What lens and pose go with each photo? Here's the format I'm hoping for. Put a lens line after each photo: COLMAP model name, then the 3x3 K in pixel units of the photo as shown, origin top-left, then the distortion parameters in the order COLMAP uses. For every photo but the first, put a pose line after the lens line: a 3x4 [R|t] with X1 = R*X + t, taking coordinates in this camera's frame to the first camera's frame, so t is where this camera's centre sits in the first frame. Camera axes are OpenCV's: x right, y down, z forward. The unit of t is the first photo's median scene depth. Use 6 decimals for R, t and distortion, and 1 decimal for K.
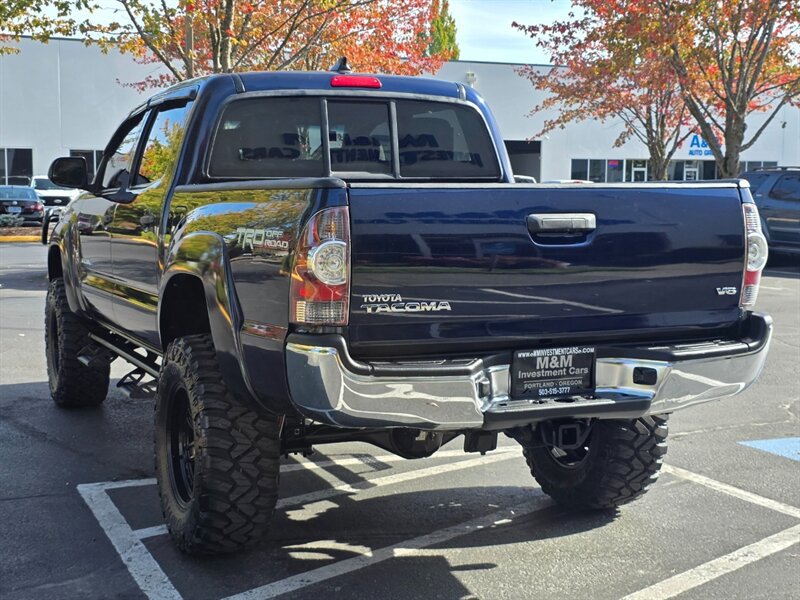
lens RADIAL K [[1203.3, 0, 369.7], [0, 1203.3, 278.3], [0, 0, 1]] dist [0.067623, 0.000000]
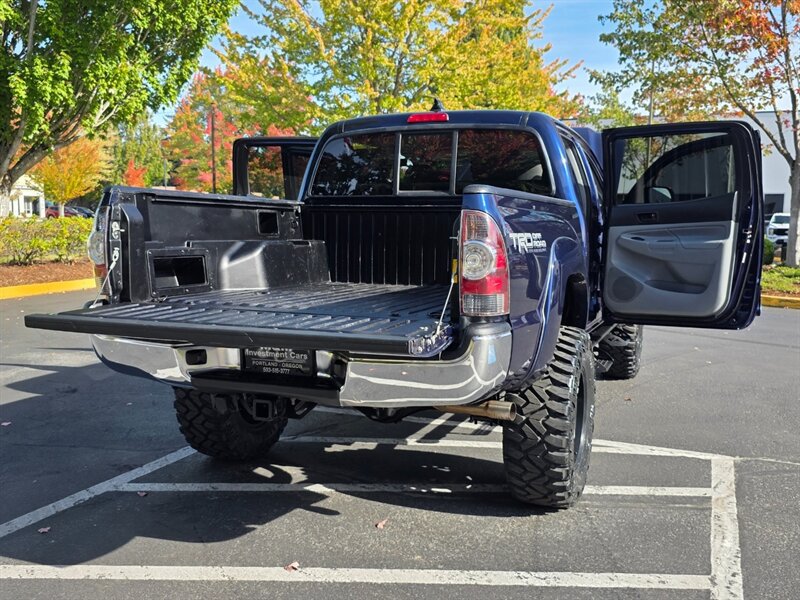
lens RADIAL K [[795.8, 0, 382.6], [0, 795.8, 309.8], [0, 0, 1]] dist [0.051317, 0.000000]
pose [[0.696593, 0.082590, -0.712697, 0.606805], [-0.061307, 0.996571, 0.055564, -0.010134], [0.714842, 0.004988, 0.699268, 0.431336]]
